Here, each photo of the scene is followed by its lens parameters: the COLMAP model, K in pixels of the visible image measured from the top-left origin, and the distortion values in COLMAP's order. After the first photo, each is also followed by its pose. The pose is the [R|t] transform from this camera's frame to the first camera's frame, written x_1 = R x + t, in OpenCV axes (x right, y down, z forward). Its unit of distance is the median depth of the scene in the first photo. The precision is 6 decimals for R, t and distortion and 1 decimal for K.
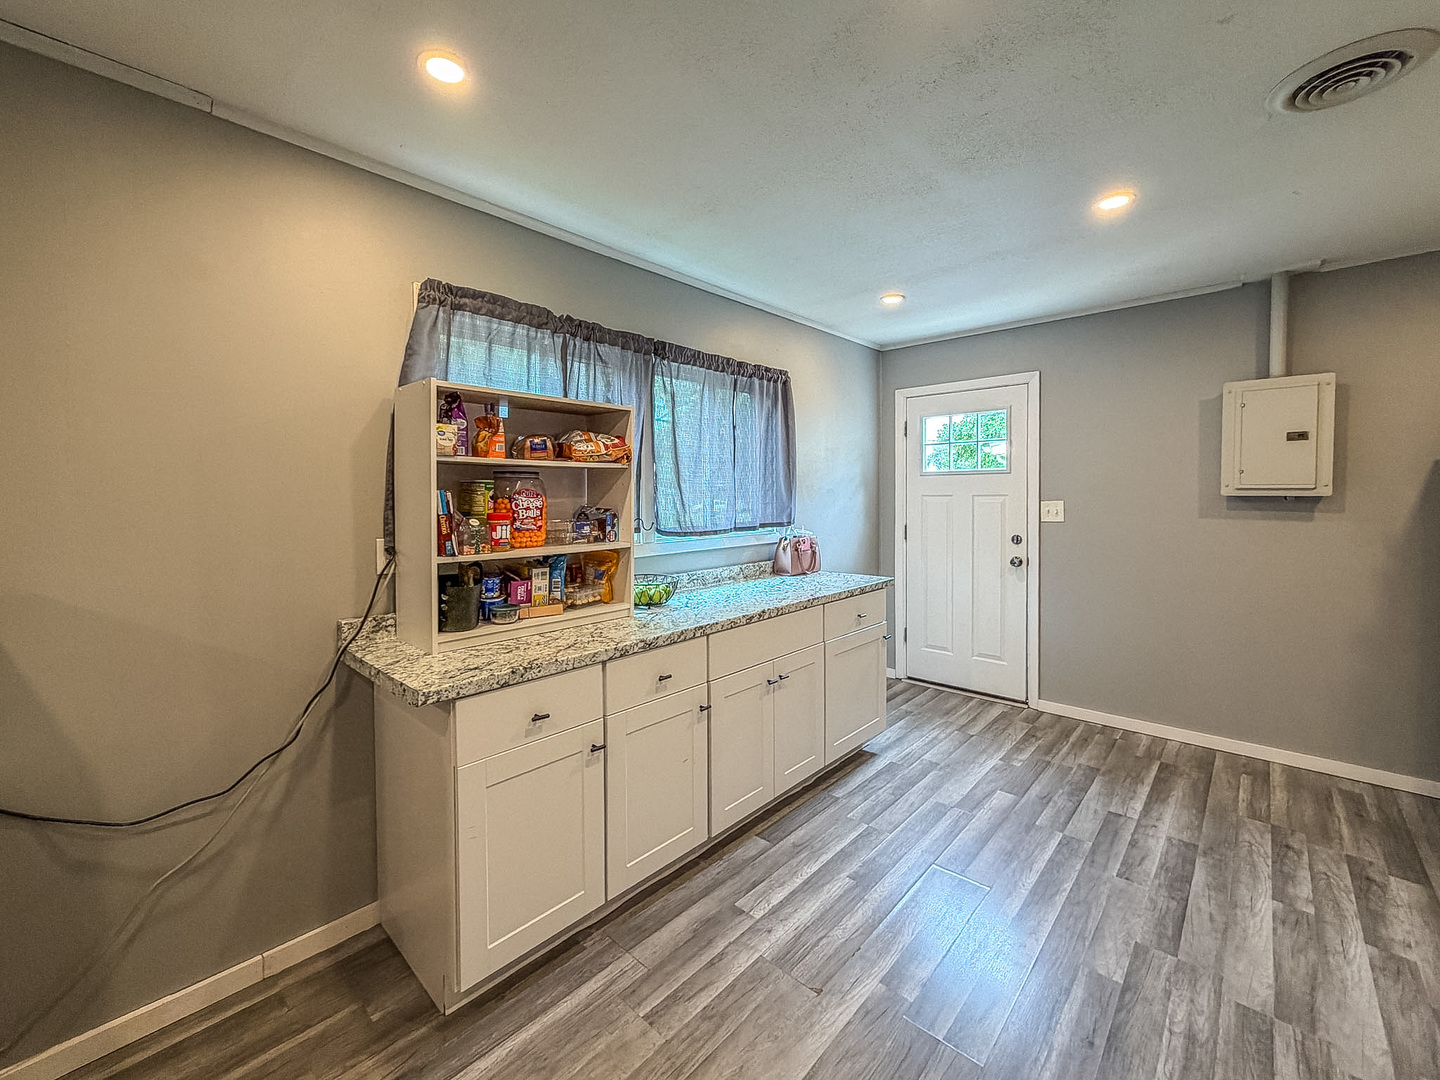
lens RADIAL K [[586.0, 0, 730.0], [0, 586.0, 506.8], [0, 0, 1]] dist [0.000720, -0.000062]
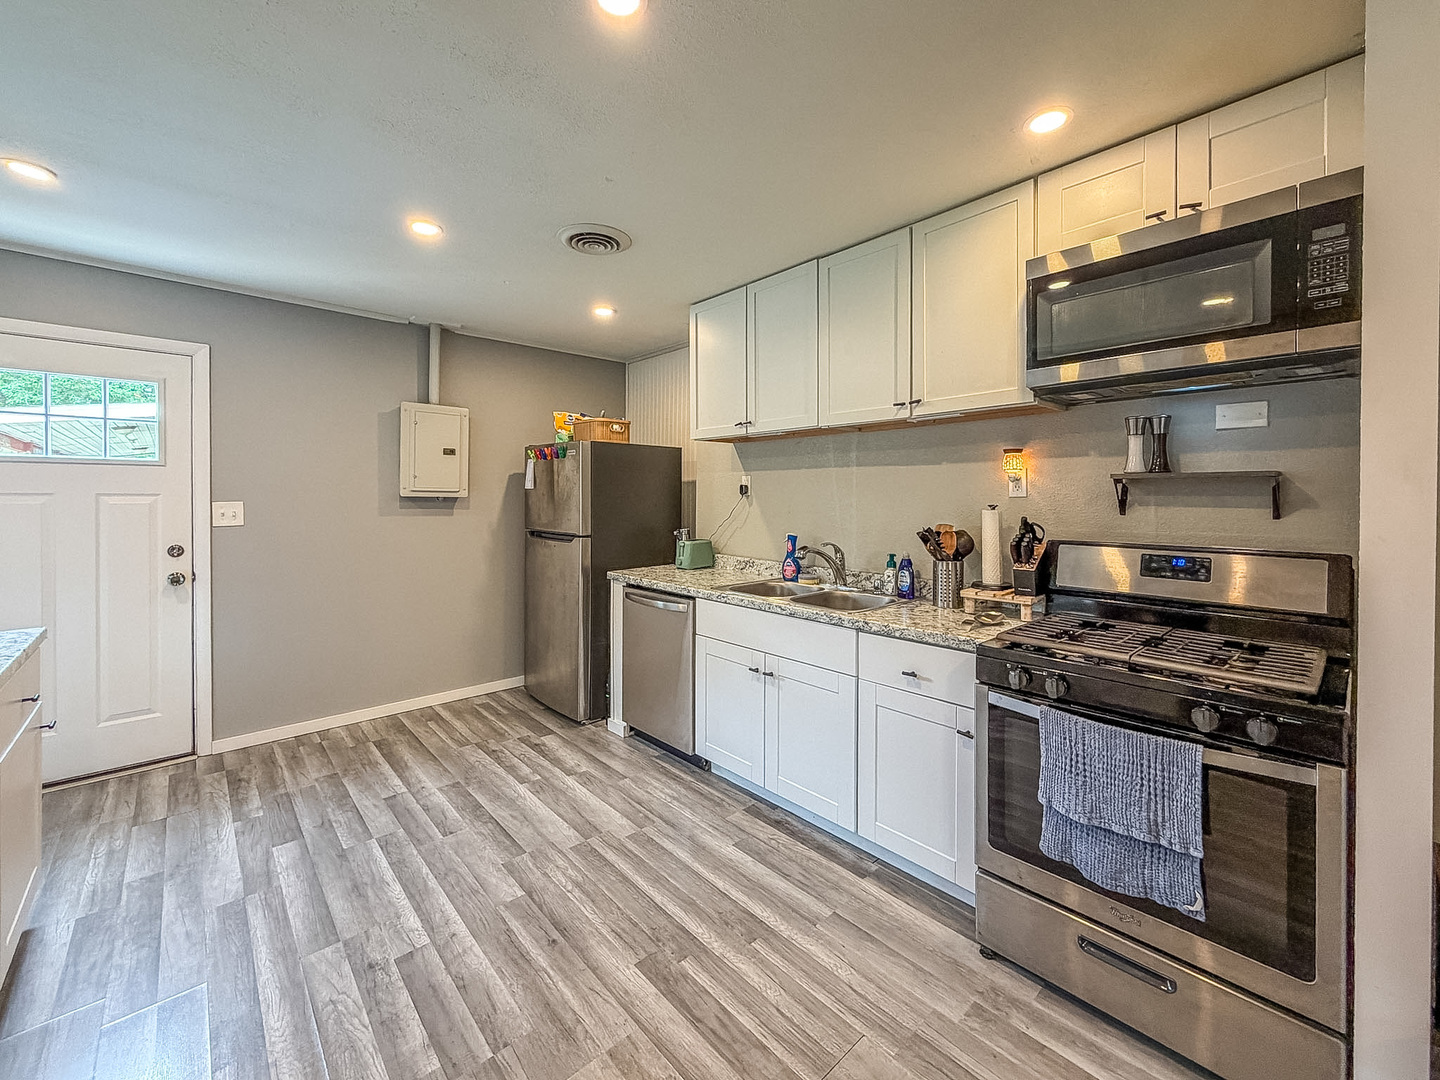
lens RADIAL K [[586.7, 0, 711.5], [0, 586.7, 503.0], [0, 0, 1]] dist [-0.002155, -0.000284]
pose [[0.101868, -0.005889, 0.994781, -0.331107], [0.015073, 0.999877, 0.004375, -0.002110], [-0.994684, 0.014548, 0.101944, 0.311455]]
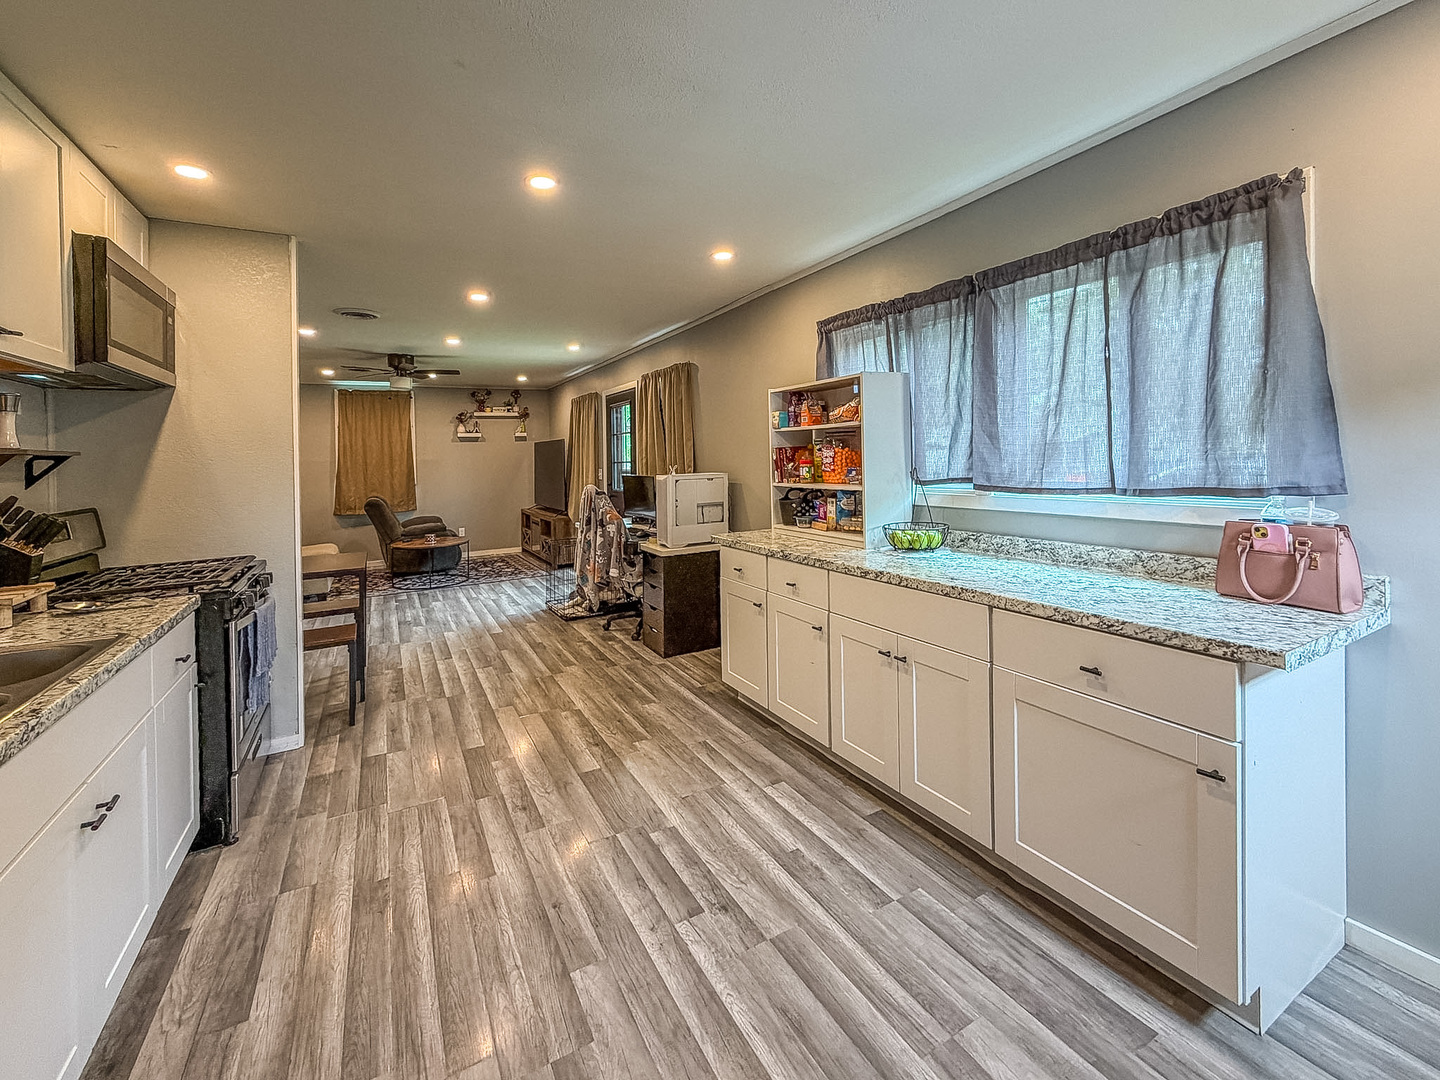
lens RADIAL K [[604.1, 0, 715.4], [0, 604.1, 442.2], [0, 0, 1]] dist [-0.000503, 0.000139]
pose [[-0.317772, -0.005330, -0.948152, 0.996004], [0.011724, 0.999886, -0.009550, -0.019400], [0.948095, -0.014151, -0.317673, 1.010010]]
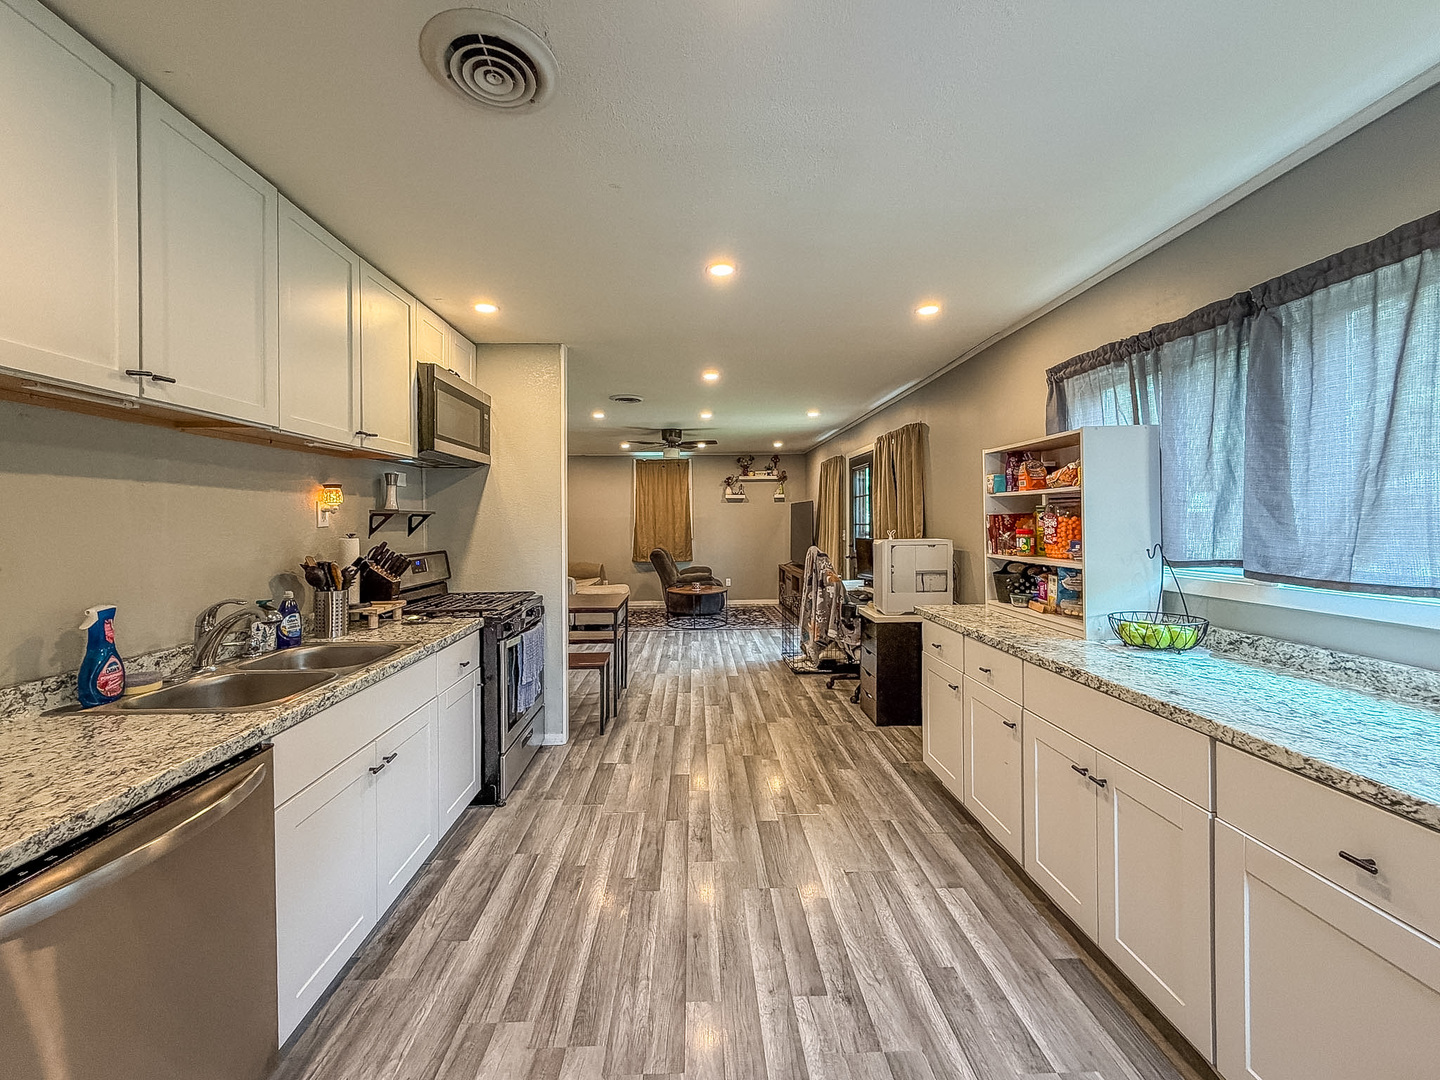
lens RADIAL K [[580.5, 0, 713.5], [0, 580.5, 501.4], [0, 0, 1]] dist [0.000608, 0.000093]
pose [[-0.715229, -0.008299, -0.698841, 0.884359], [0.000490, 0.999923, -0.012376, -0.031320], [0.698890, -0.009194, -0.715170, 1.156251]]
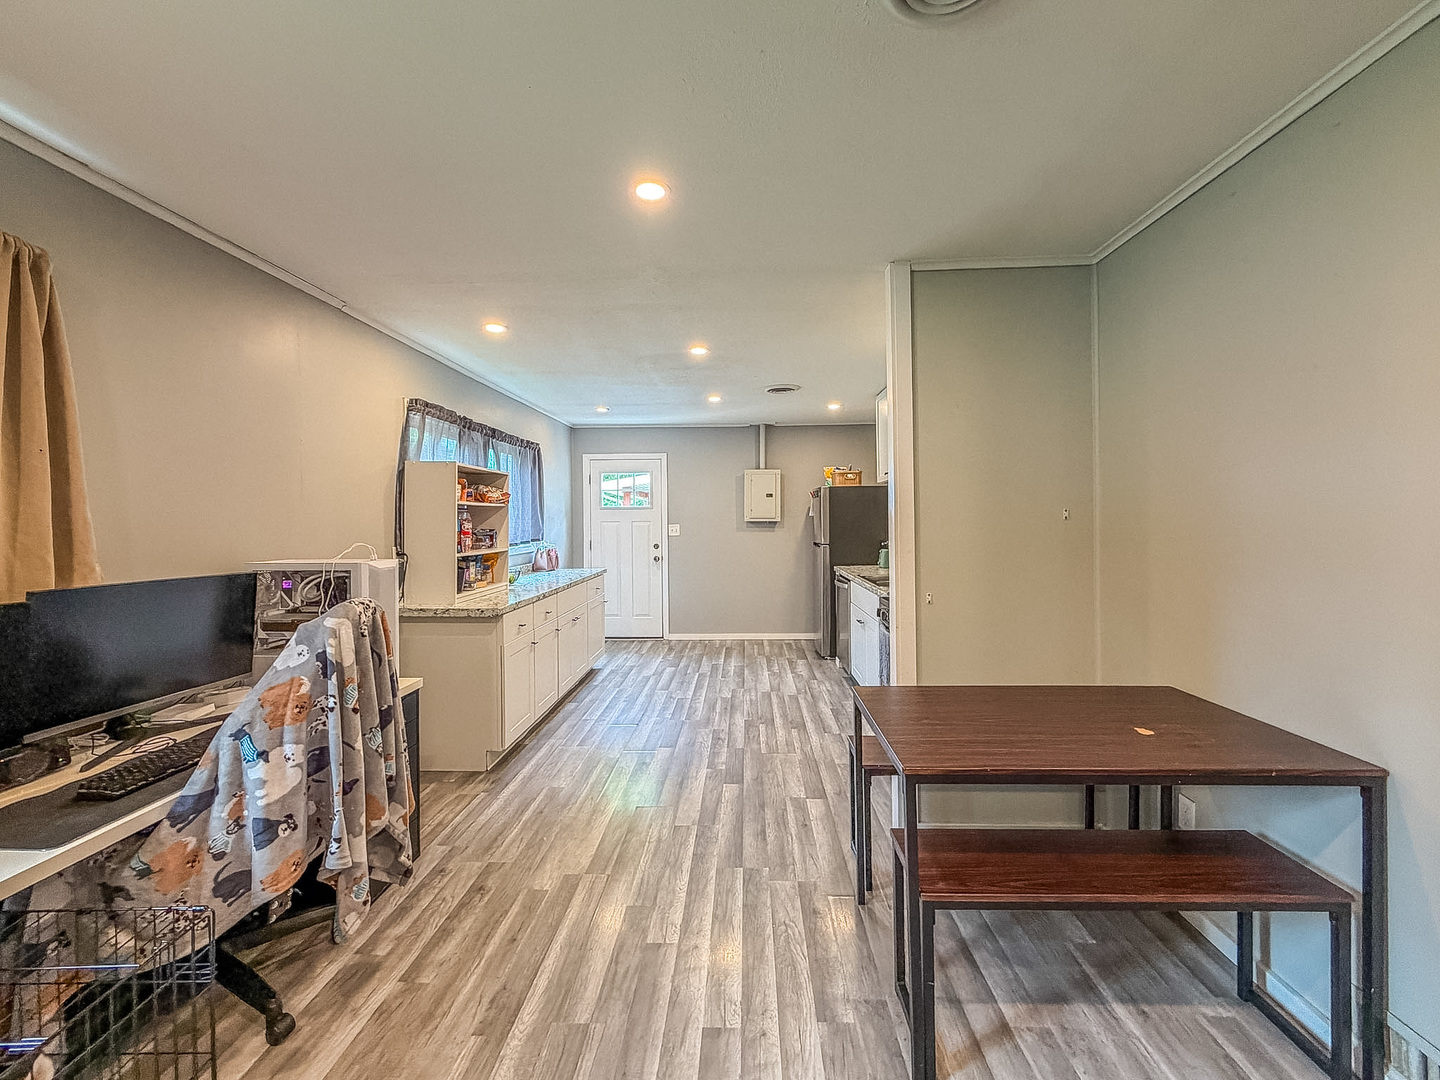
lens RADIAL K [[575.7, 0, 718.3], [0, 575.7, 521.8], [0, 0, 1]] dist [0.000282, 0.000013]
pose [[0.769700, -0.003093, 0.638399, -0.727460], [0.016339, 0.999756, -0.014856, 0.015918], [-0.638197, 0.021865, 0.769562, -0.703473]]
